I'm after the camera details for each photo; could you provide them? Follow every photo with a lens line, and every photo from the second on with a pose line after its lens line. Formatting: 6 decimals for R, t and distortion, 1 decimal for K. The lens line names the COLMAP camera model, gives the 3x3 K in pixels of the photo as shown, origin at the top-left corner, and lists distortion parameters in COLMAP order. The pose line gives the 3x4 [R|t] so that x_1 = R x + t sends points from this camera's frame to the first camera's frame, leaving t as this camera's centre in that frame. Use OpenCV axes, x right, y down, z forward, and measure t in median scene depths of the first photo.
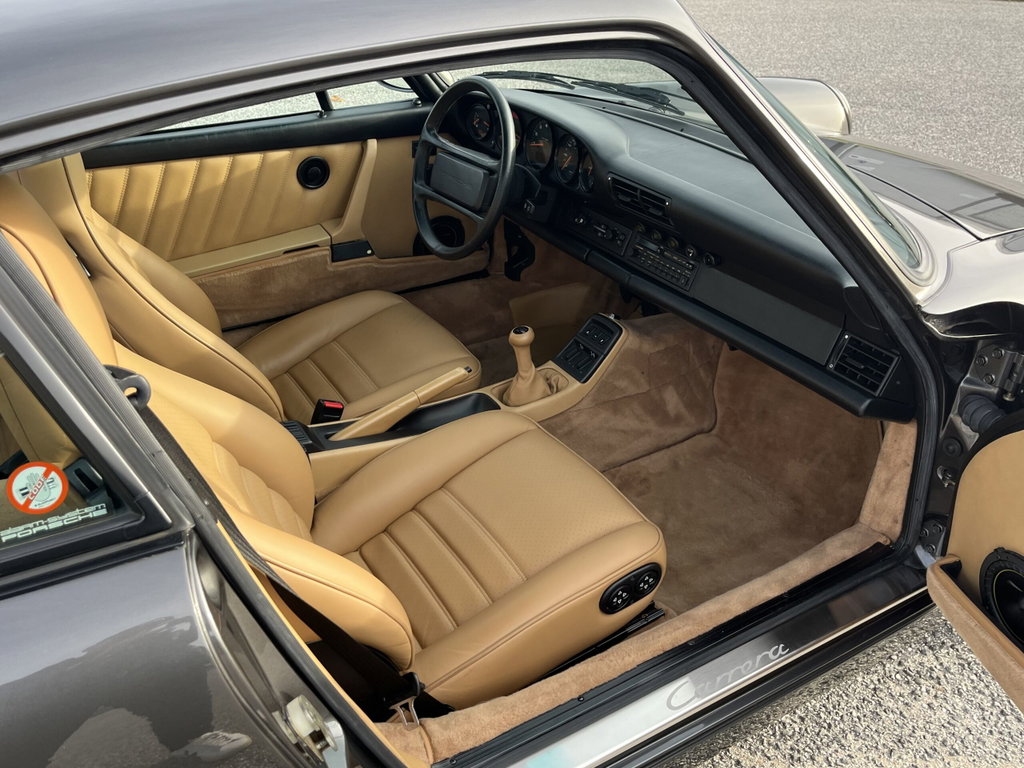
lens RADIAL K [[849.4, 0, 499.4], [0, 849.4, 390.3], [0, 0, 1]] dist [0.064987, -0.099099]
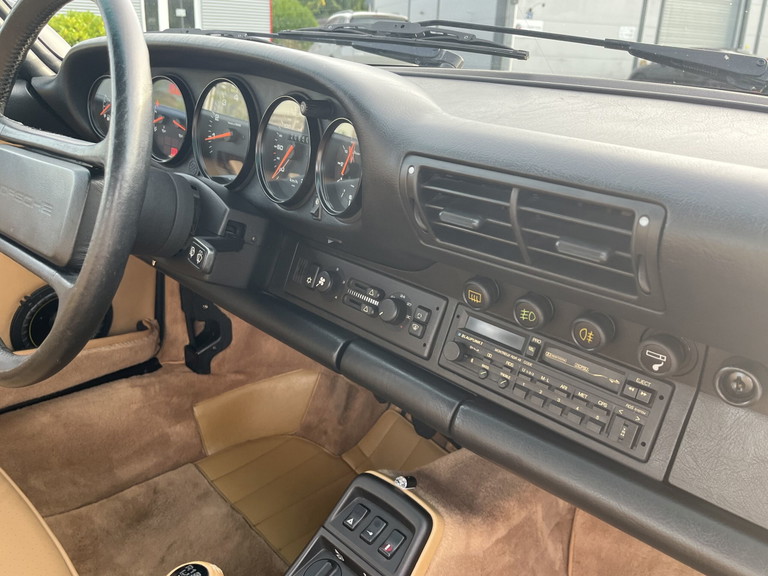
lens RADIAL K [[637.1, 0, 374.6], [0, 637.1, 292.7], [0, 0, 1]] dist [0.064987, -0.099099]
pose [[0.969020, -0.041192, 0.243525, 0.038232], [0.081658, 0.983978, -0.158490, -0.133461], [-0.233094, 0.173465, 0.956858, 0.651658]]
